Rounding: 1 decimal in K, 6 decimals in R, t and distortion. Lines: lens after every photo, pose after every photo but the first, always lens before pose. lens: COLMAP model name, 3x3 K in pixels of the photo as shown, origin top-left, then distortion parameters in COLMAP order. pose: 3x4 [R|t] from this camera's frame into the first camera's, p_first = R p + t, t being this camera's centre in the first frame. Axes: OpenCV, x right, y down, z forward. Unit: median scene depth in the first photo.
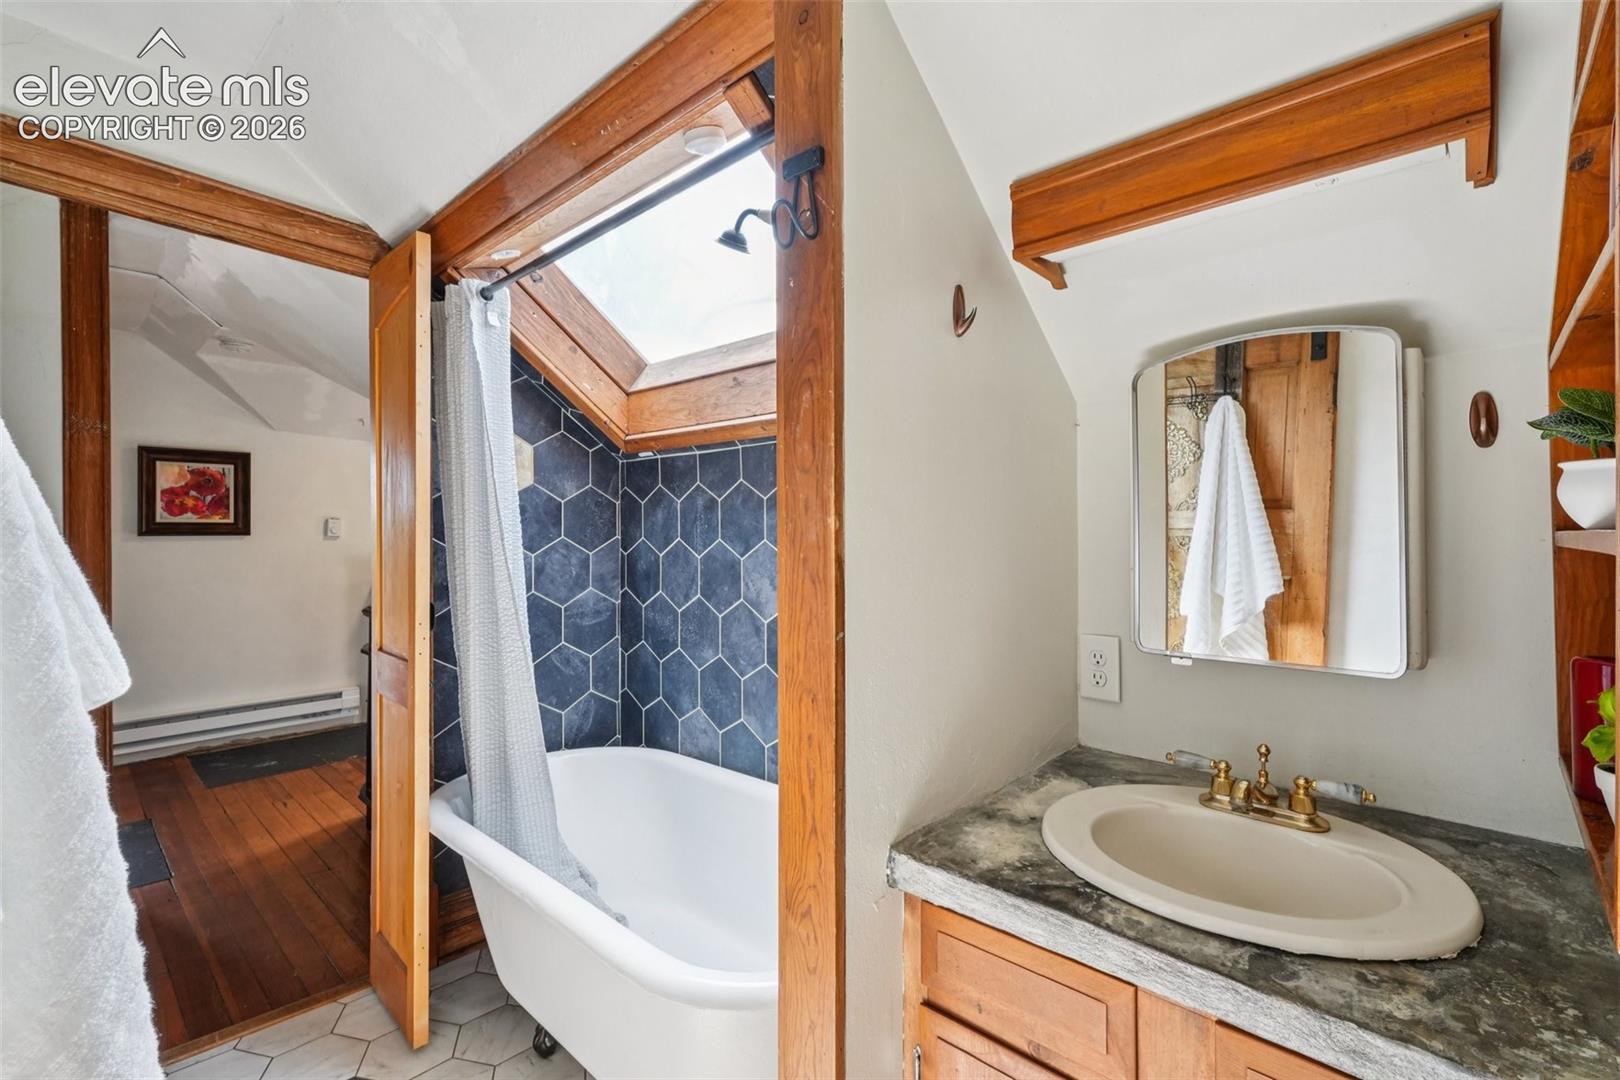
lens RADIAL K [[720.3, 0, 810.0], [0, 720.3, 540.0], [0, 0, 1]] dist [-0.000674, 0.000733]
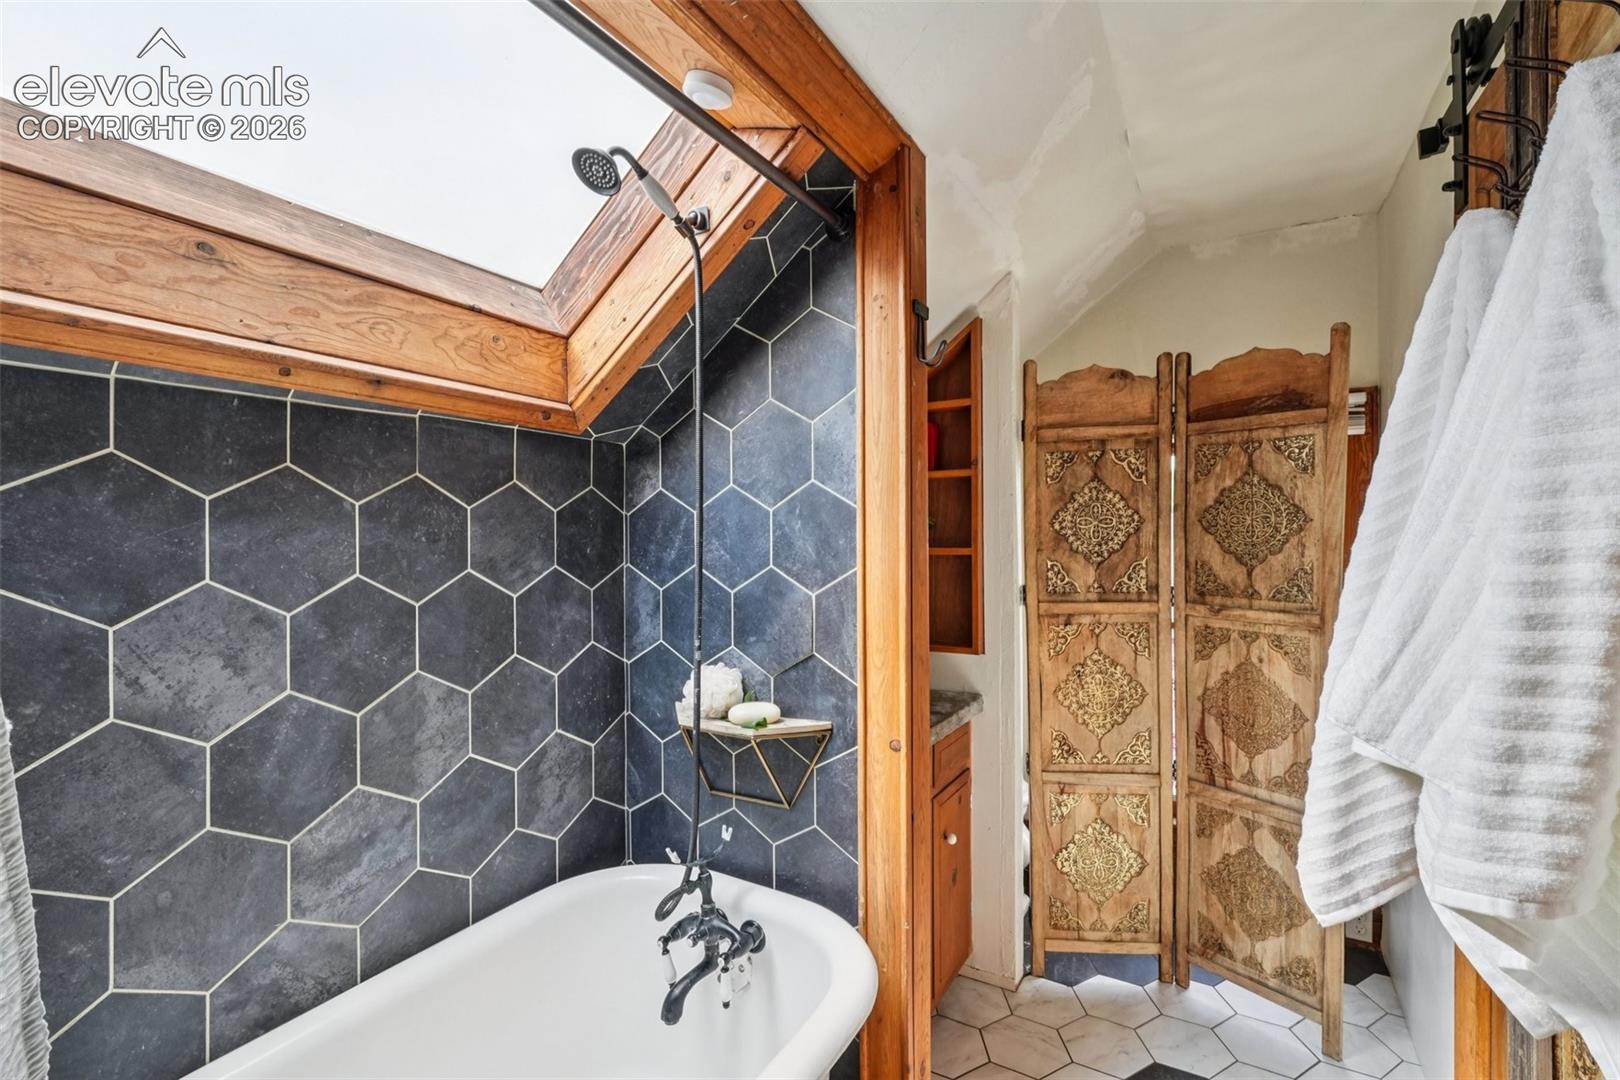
lens RADIAL K [[720.3, 0, 810.0], [0, 720.3, 540.0], [0, 0, 1]] dist [-0.000674, 0.000733]
pose [[-0.207595, -0.000427, 0.978215, -0.635454], [0.011102, 0.999934, 0.002793, -0.025026], [-0.978152, 0.011440, -0.207577, 0.688739]]
